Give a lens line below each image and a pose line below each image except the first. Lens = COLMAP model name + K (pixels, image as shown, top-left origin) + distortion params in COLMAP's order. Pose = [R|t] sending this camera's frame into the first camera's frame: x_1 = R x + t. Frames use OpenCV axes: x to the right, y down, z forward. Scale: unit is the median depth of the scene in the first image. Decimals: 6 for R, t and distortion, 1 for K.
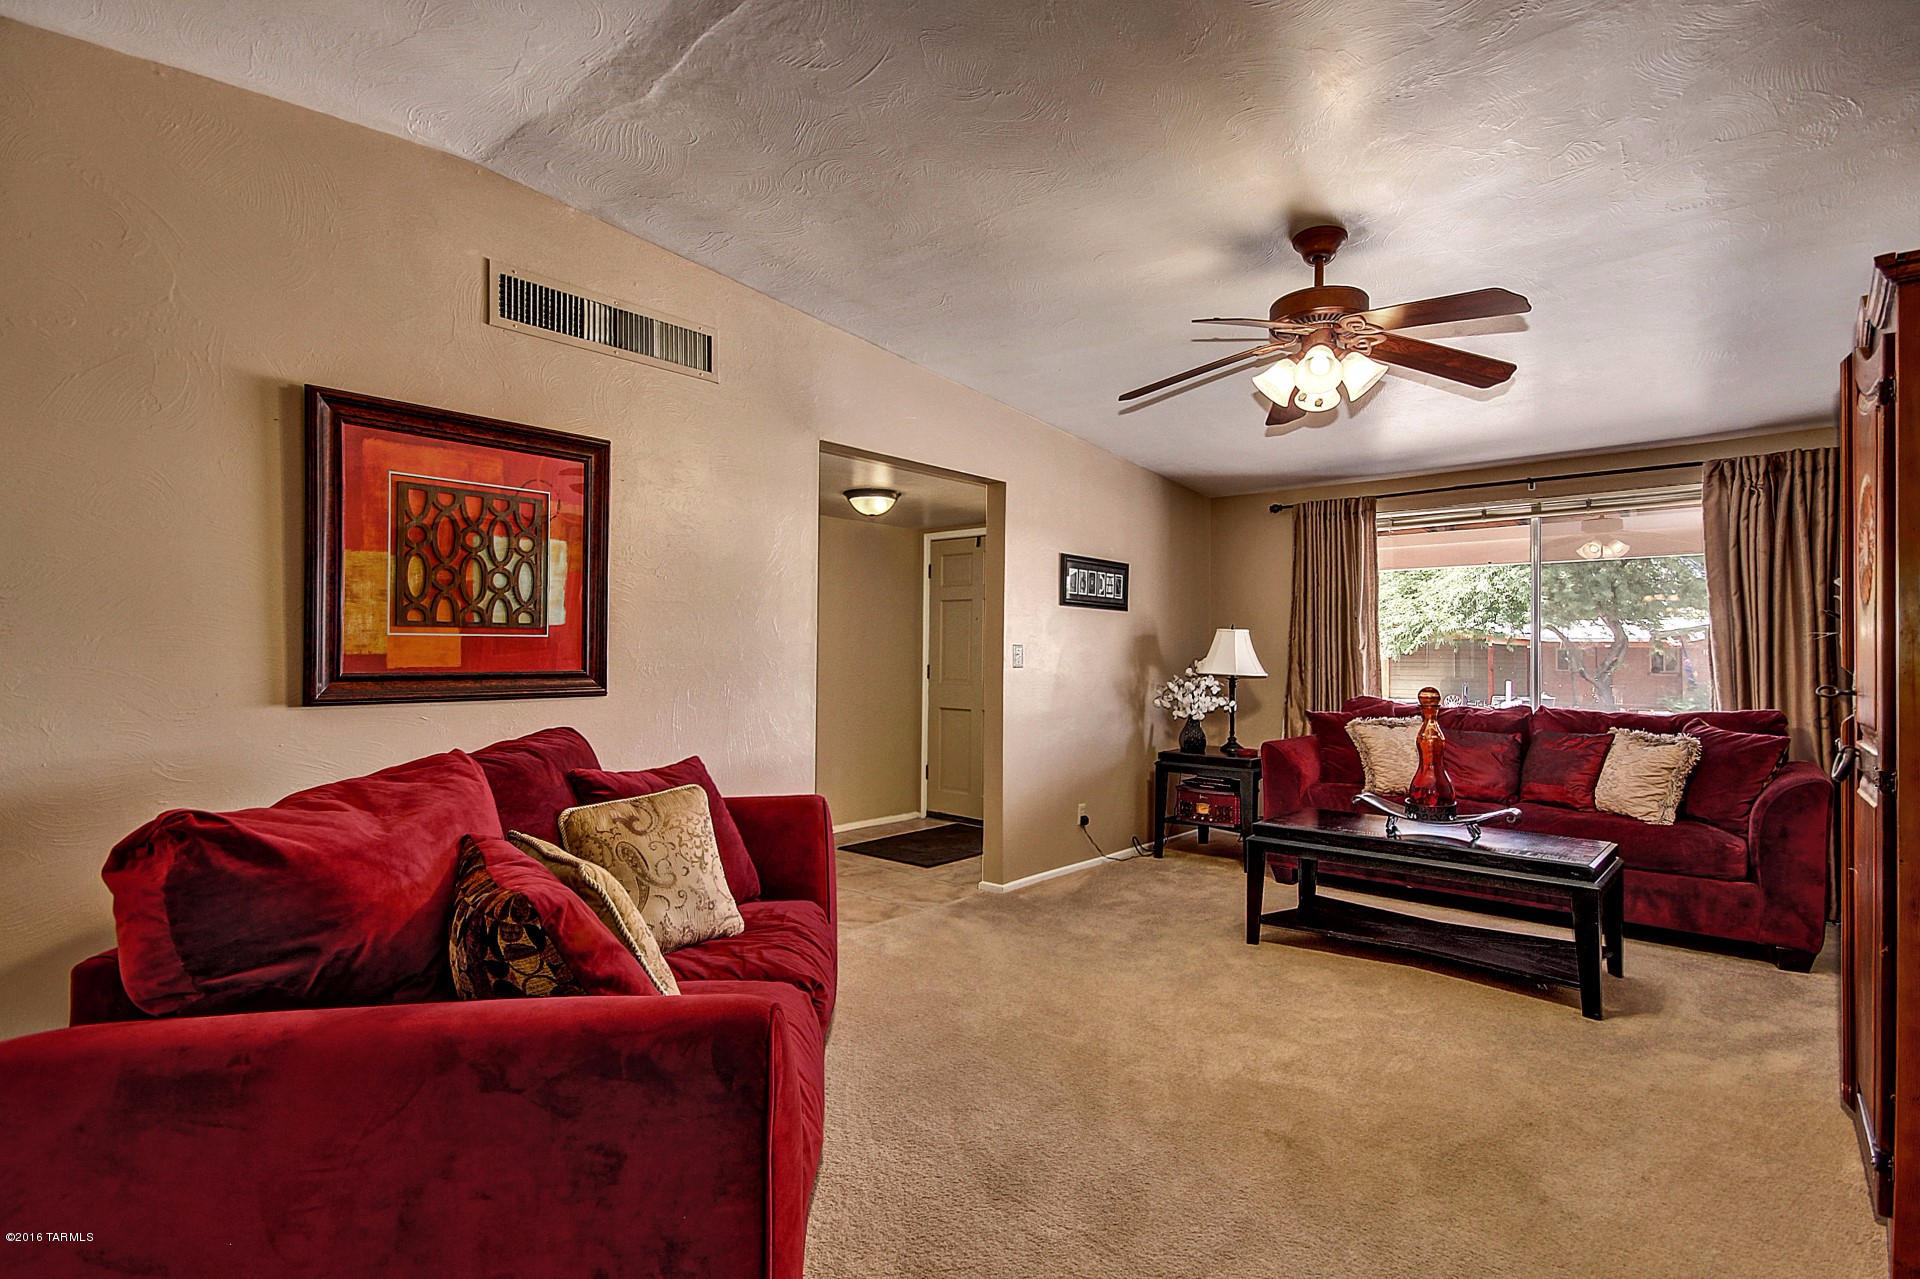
lens RADIAL K [[918.9, 0, 971.4], [0, 918.9, 646.2], [0, 0, 1]] dist [-0.001041, -0.001285]
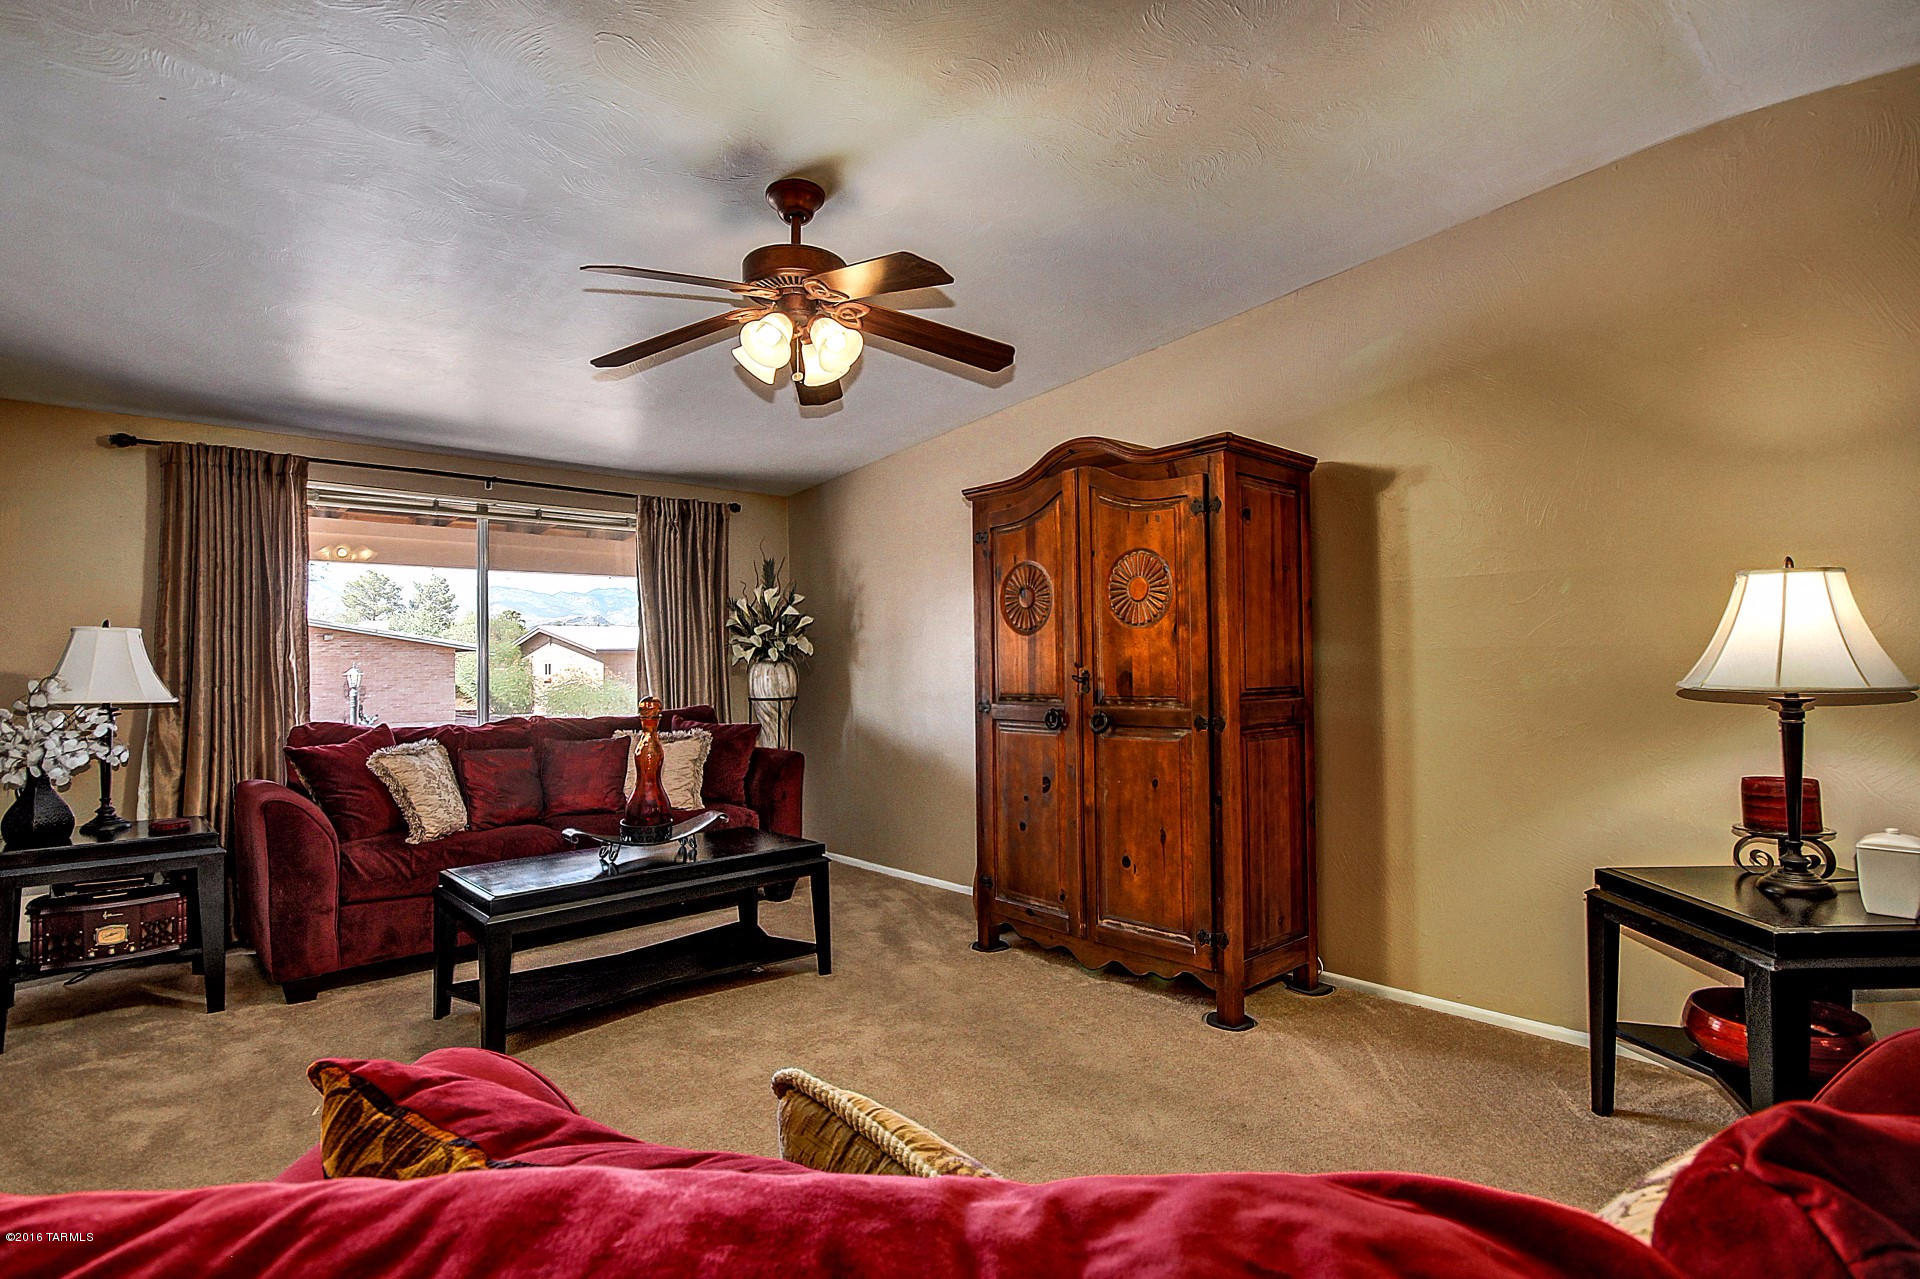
lens RADIAL K [[918.9, 0, 974.3], [0, 918.9, 649.1], [0, 0, 1]] dist [-0.001041, -0.001285]
pose [[0.120923, 0.008659, 0.992624, -0.332982], [0.006201, 0.999936, -0.009478, 0.006939], [-0.992643, 0.007301, 0.120861, 0.499745]]
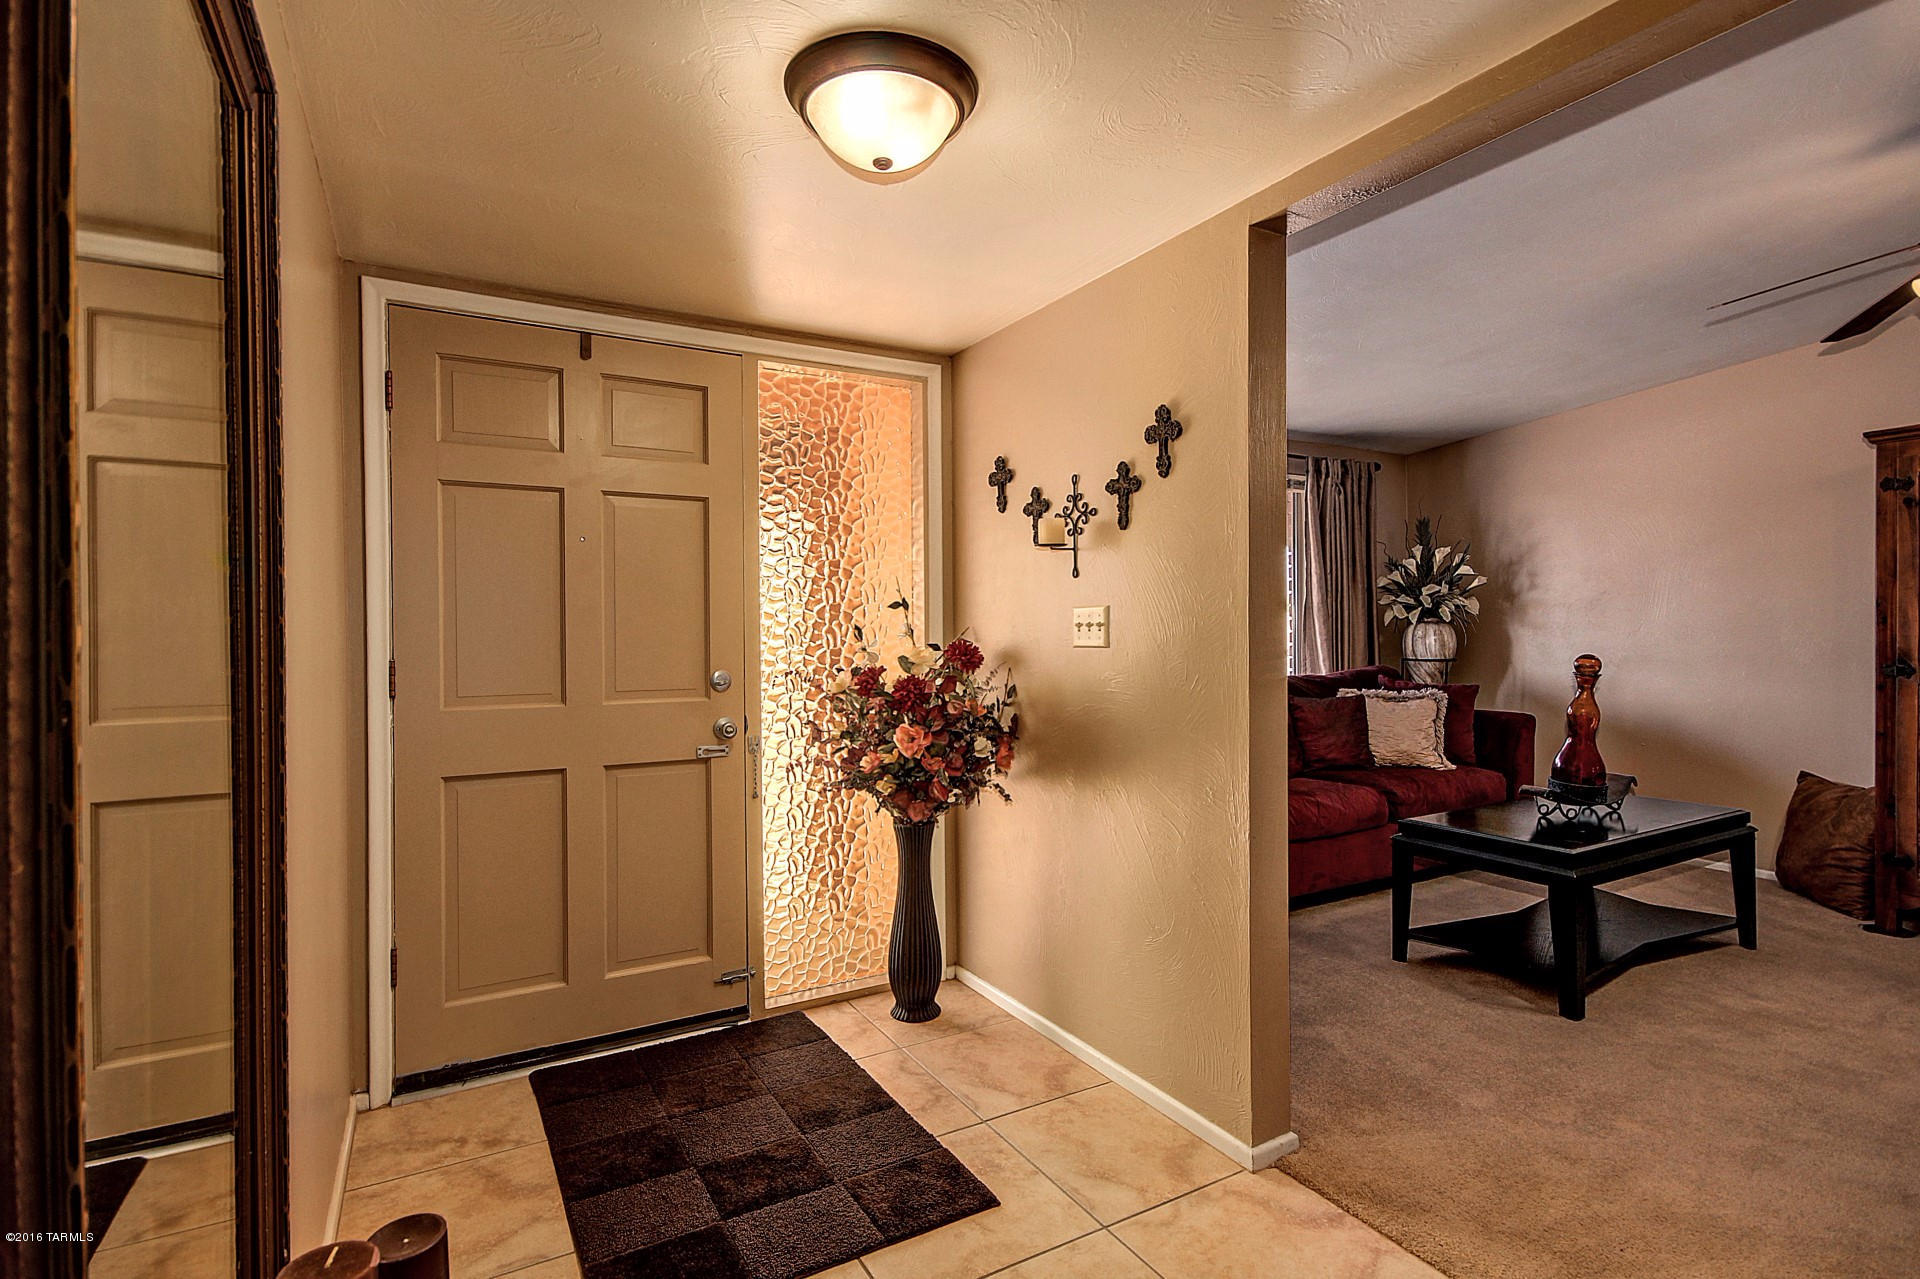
lens RADIAL K [[918.9, 0, 960.9], [0, 918.9, 628.2], [0, 0, 1]] dist [-0.001041, -0.001285]
pose [[0.361798, -0.002892, 0.932252, -0.508823], [-0.001948, 0.999991, 0.003858, 0.015330], [-0.932254, -0.003211, 0.361789, 1.119897]]
